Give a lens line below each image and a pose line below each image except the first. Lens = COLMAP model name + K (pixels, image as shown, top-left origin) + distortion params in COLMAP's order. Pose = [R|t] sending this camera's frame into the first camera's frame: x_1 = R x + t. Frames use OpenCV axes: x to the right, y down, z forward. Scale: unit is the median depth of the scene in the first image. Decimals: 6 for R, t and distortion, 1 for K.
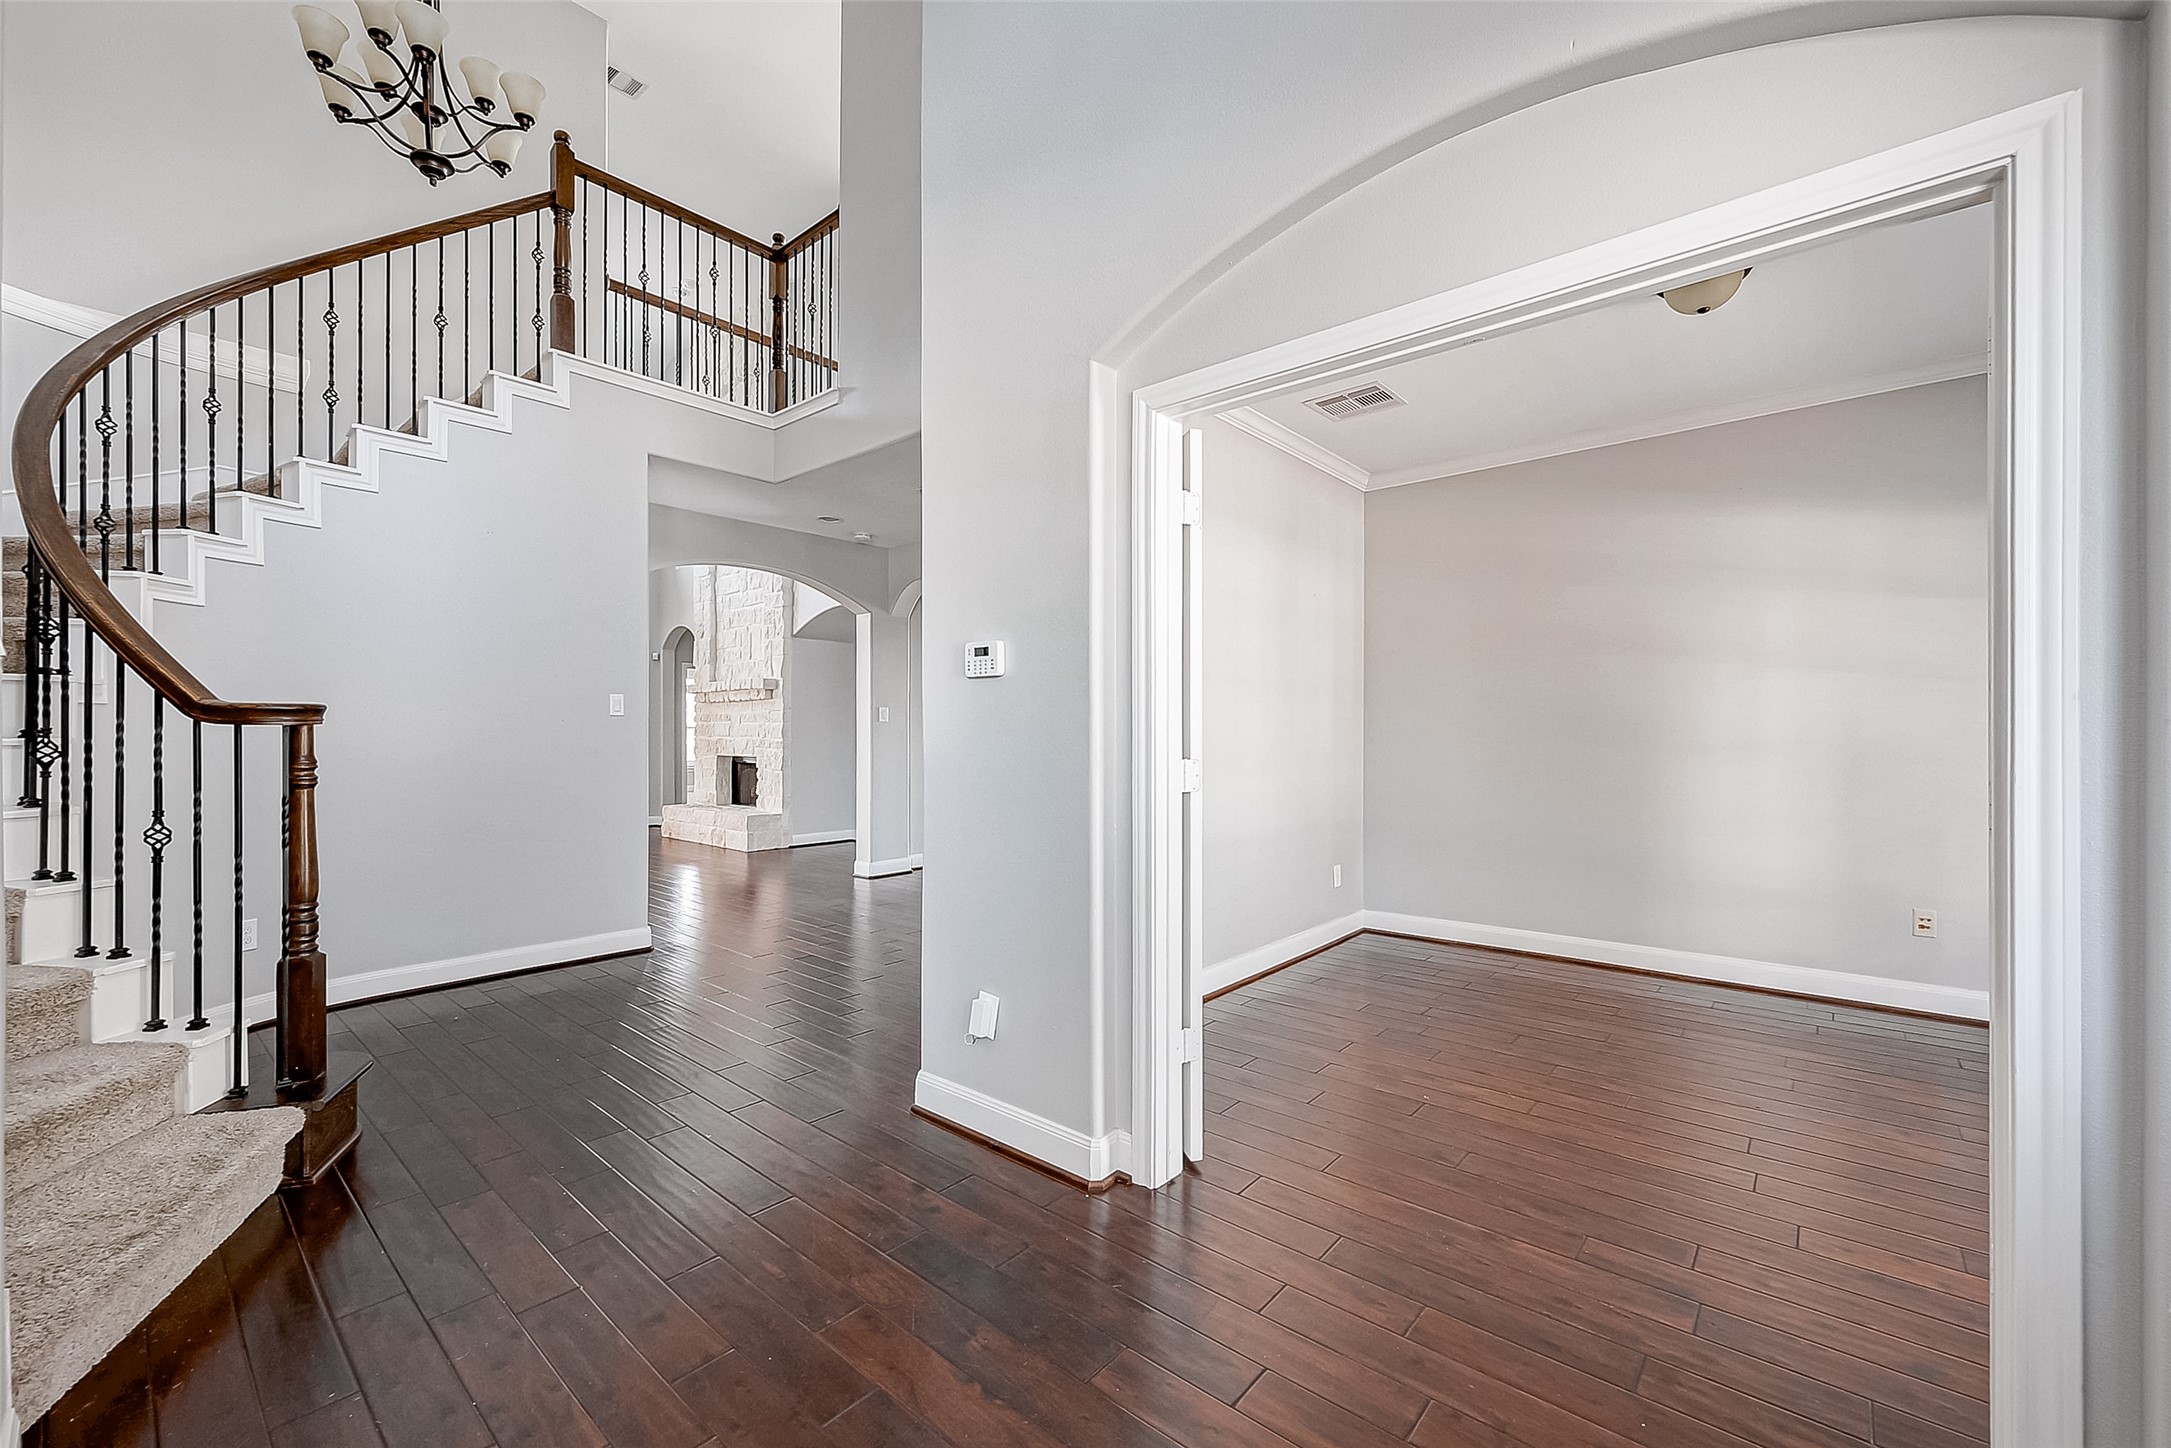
lens RADIAL K [[866.9, 0, 1085.5], [0, 866.9, 728.2], [0, 0, 1]] dist [0.004352, 0.000300]
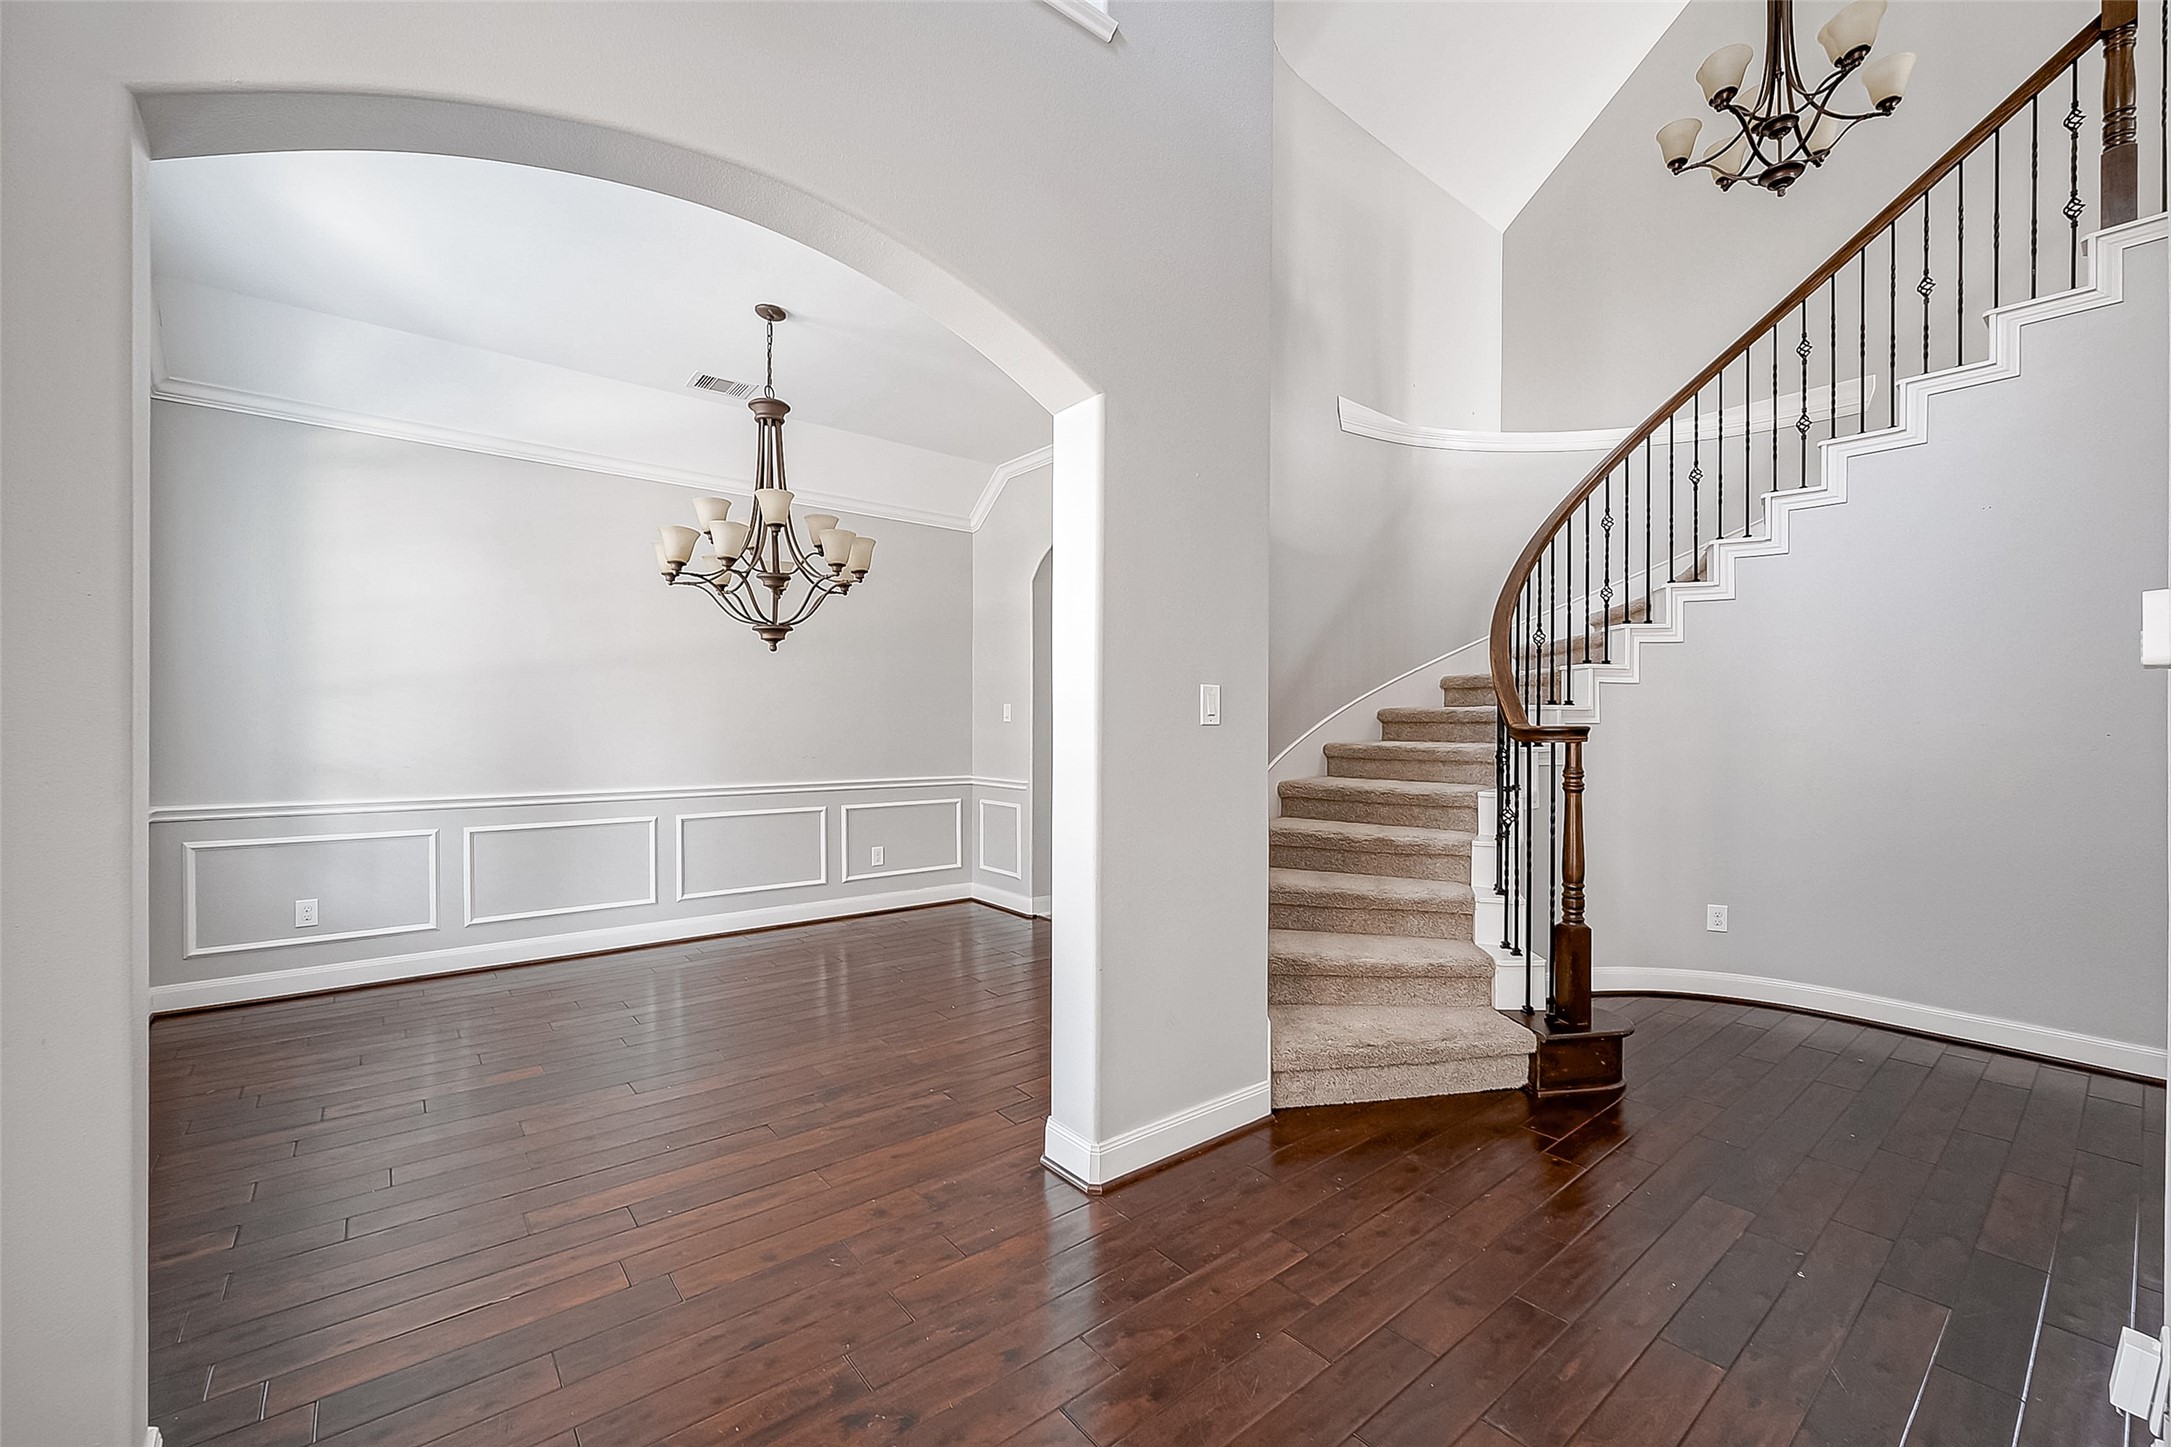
lens RADIAL K [[866.9, 0, 1093.6], [0, 866.9, 726.2], [0, 0, 1]] dist [0.004352, 0.000300]
pose [[-0.149077, 0.004286, -0.988816, 0.330912], [-0.003919, 0.999980, 0.004925, -0.022252], [0.988818, 0.004609, -0.149057, 0.359459]]
